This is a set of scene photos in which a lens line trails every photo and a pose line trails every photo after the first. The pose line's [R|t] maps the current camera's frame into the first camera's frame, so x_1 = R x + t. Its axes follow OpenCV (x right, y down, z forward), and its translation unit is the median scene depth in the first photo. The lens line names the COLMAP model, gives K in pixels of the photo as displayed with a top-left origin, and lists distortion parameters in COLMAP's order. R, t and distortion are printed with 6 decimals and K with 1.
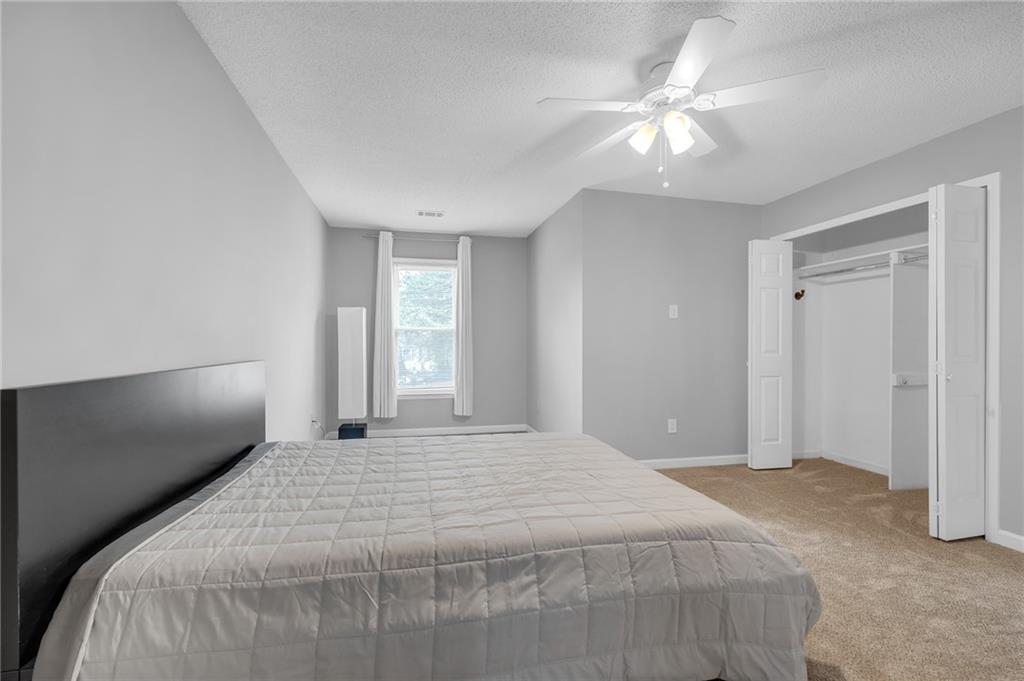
lens RADIAL K [[439.4, 0, 512.0], [0, 439.4, 340.5], [0, 0, 1]] dist [-0.000188, 0.000002]
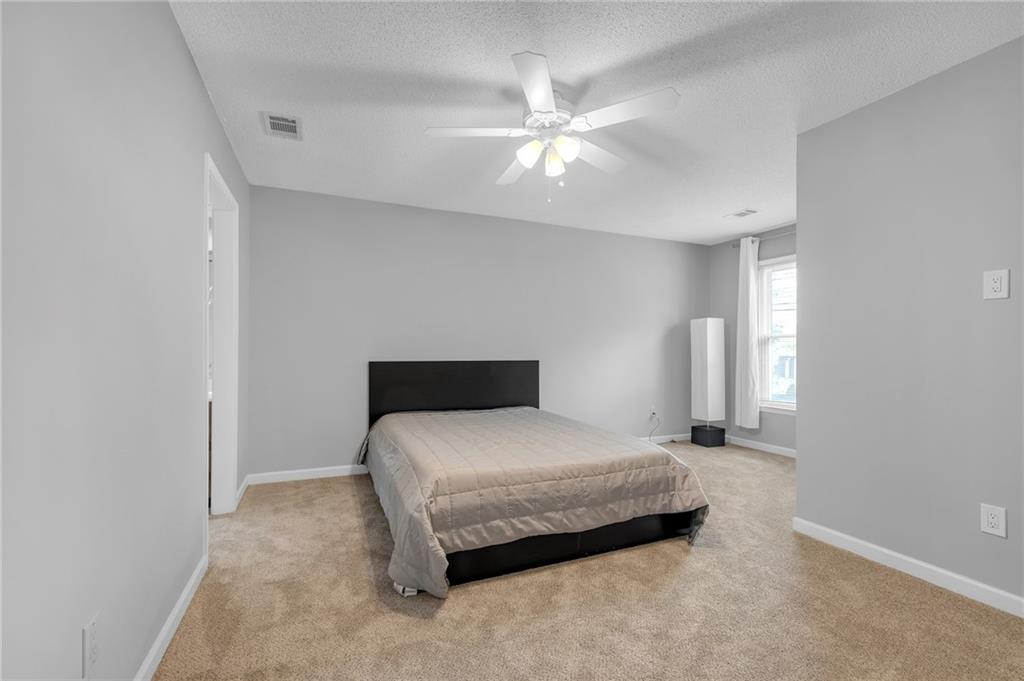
lens RADIAL K [[445.3, 0, 510.7], [0, 445.3, 355.0], [0, 0, 1]] dist [0.002946, 0.000143]
pose [[0.171421, 0.005230, -0.985184, 0.633764], [0.003852, 0.999975, 0.005979, 0.006160], [0.985190, -0.004820, 0.171397, 0.325222]]
